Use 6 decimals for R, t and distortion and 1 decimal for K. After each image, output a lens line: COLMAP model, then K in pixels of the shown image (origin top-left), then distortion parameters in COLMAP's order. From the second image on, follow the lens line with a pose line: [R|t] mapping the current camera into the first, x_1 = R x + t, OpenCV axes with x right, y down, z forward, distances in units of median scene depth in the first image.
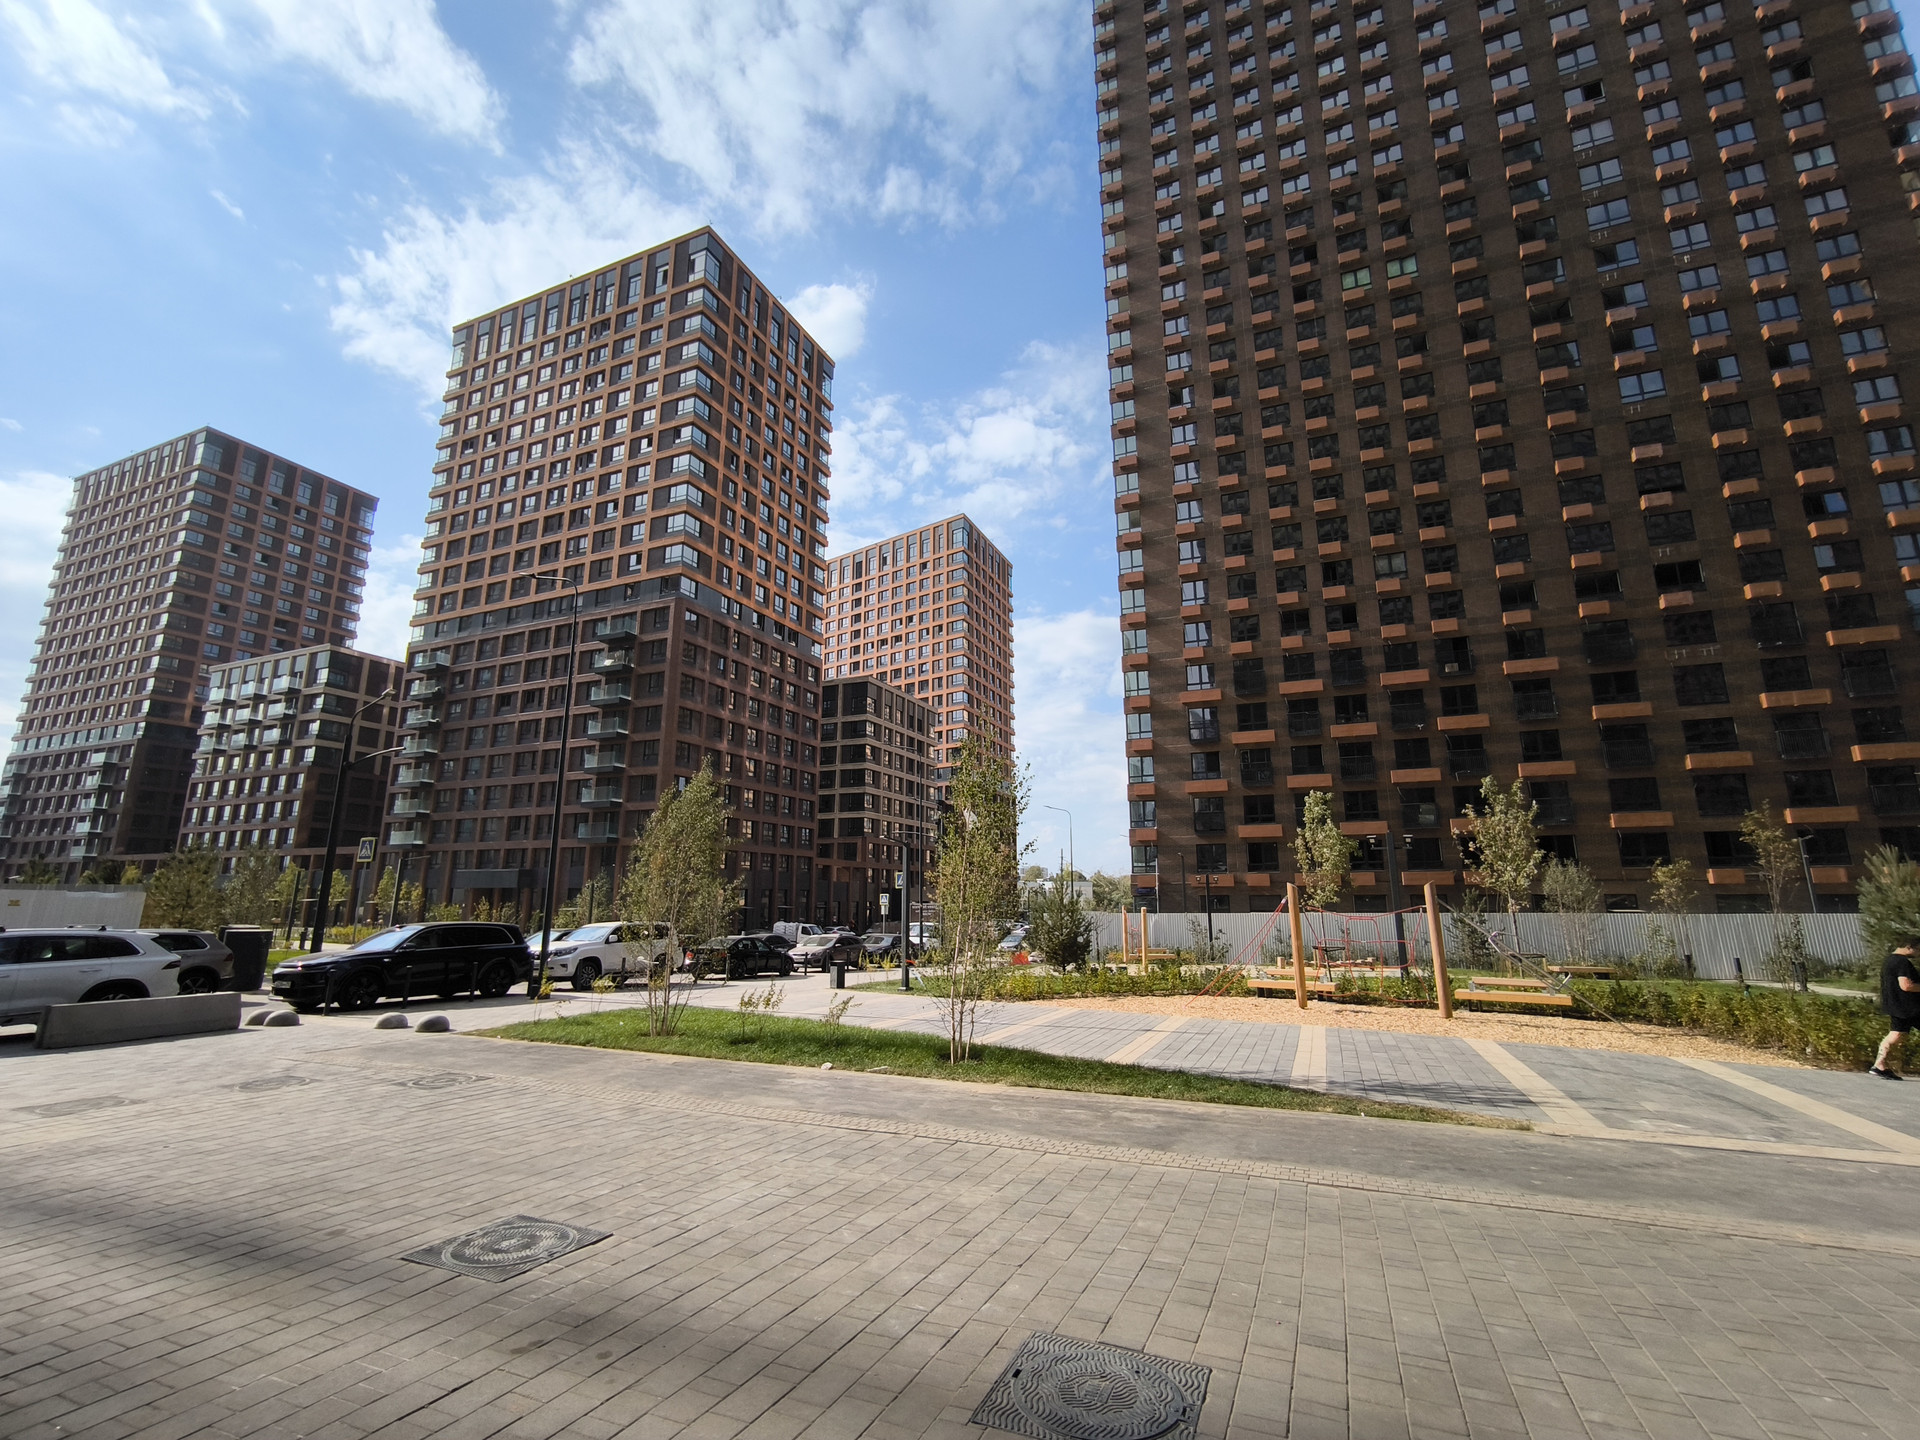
lens RADIAL K [[824.4, 0, 963.4], [0, 824.4, 720.5], [0, 0, 1]] dist [-0.009774, 0.000383]
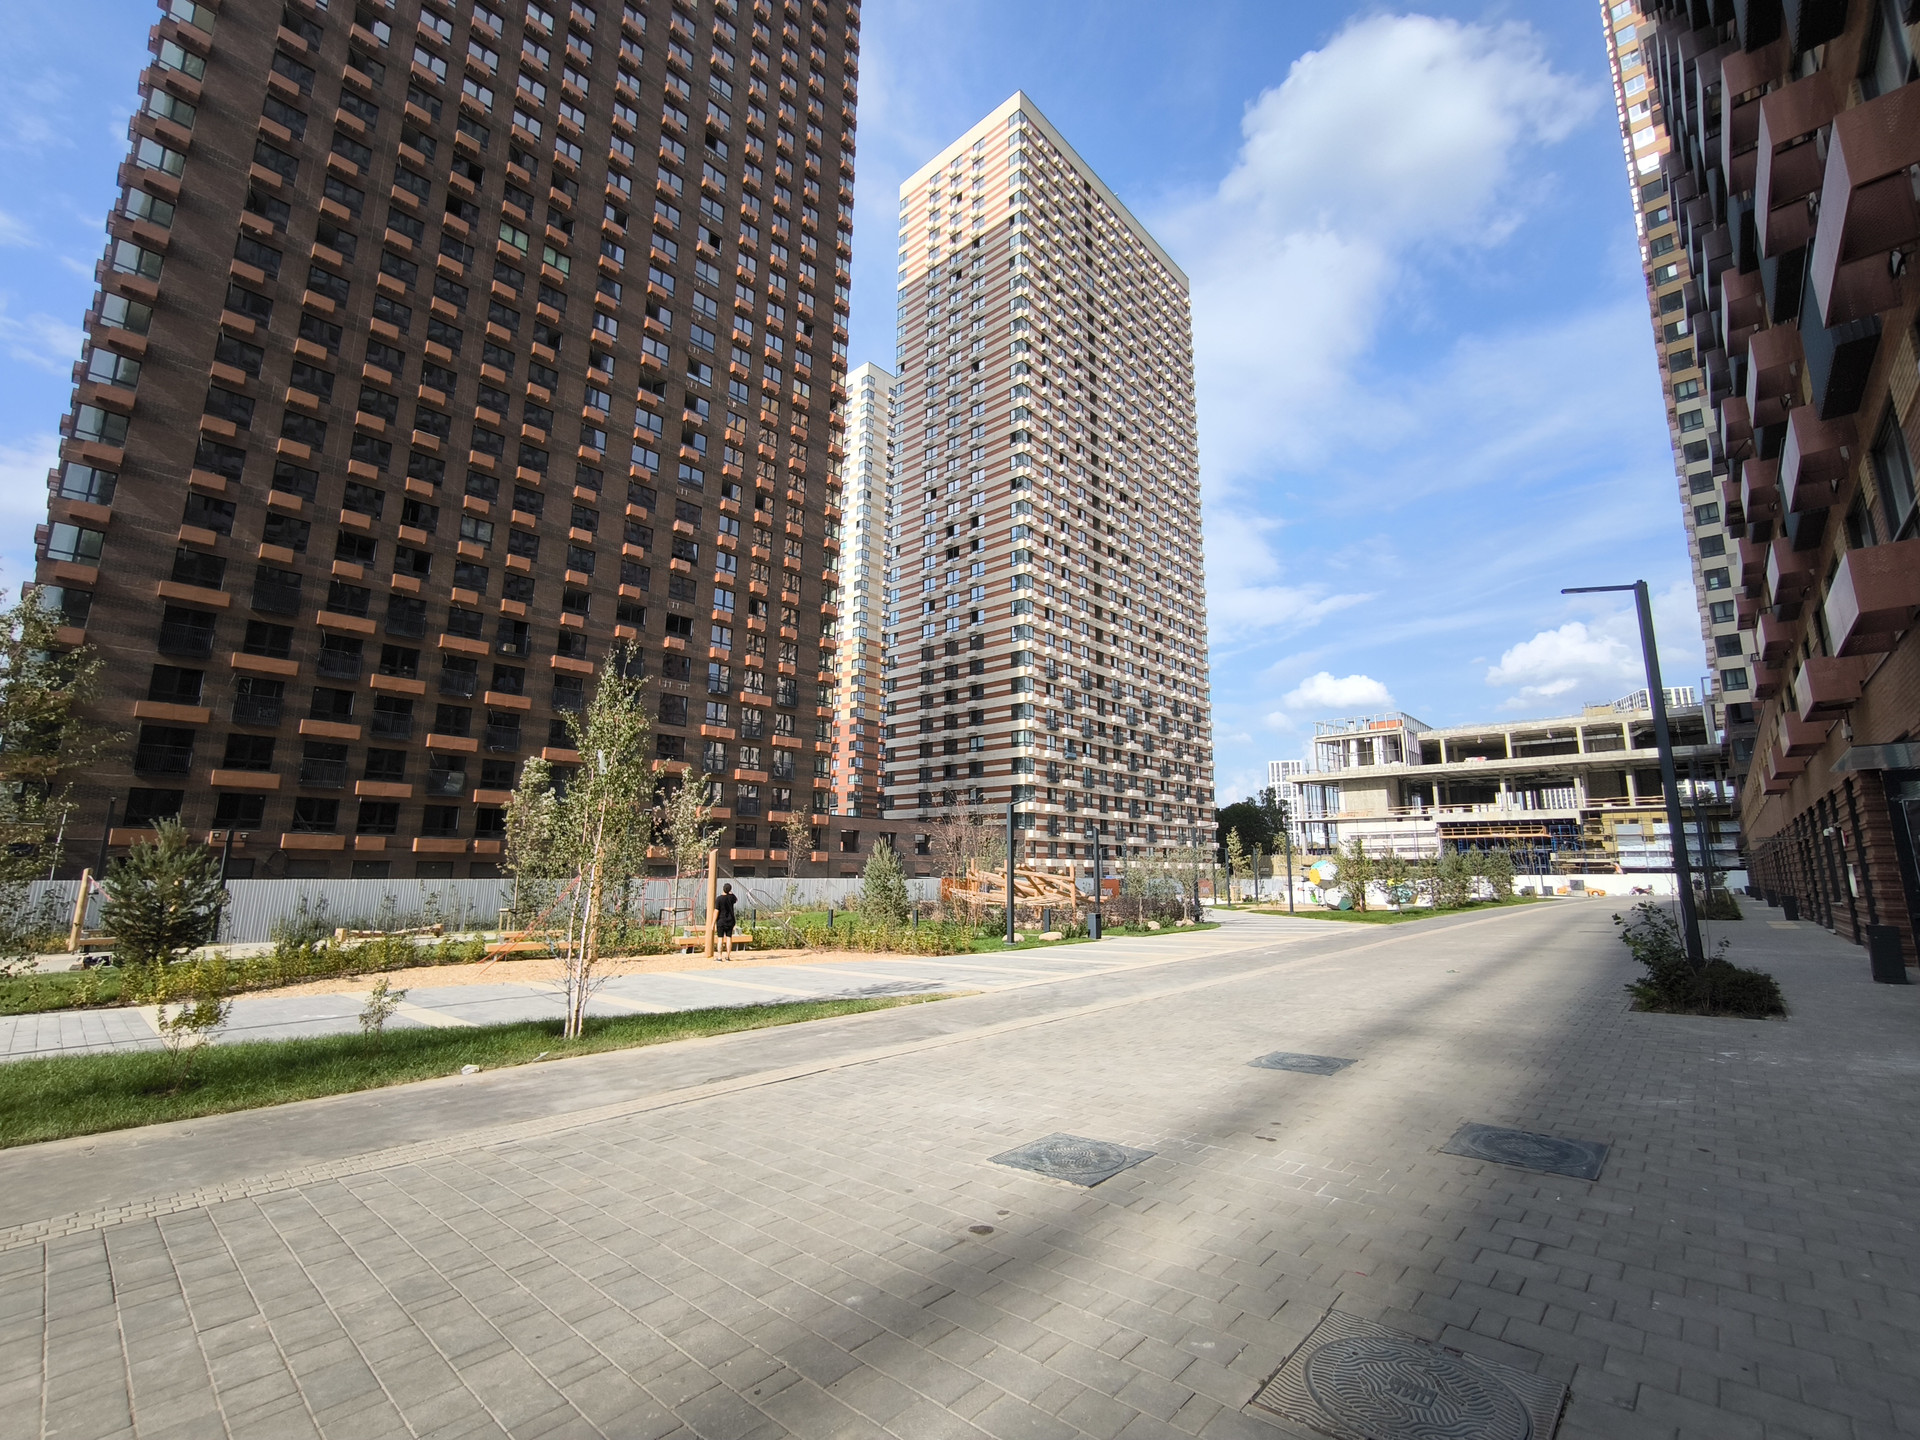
lens RADIAL K [[824.4, 0, 963.4], [0, 824.4, 720.5], [0, 0, 1]] dist [-0.009774, 0.000383]
pose [[0.316367, 0.172713, 0.932782, -0.184511], [-0.207543, 0.972067, -0.109596, 0.020603], [-0.925656, -0.158920, 0.343375, 0.084974]]
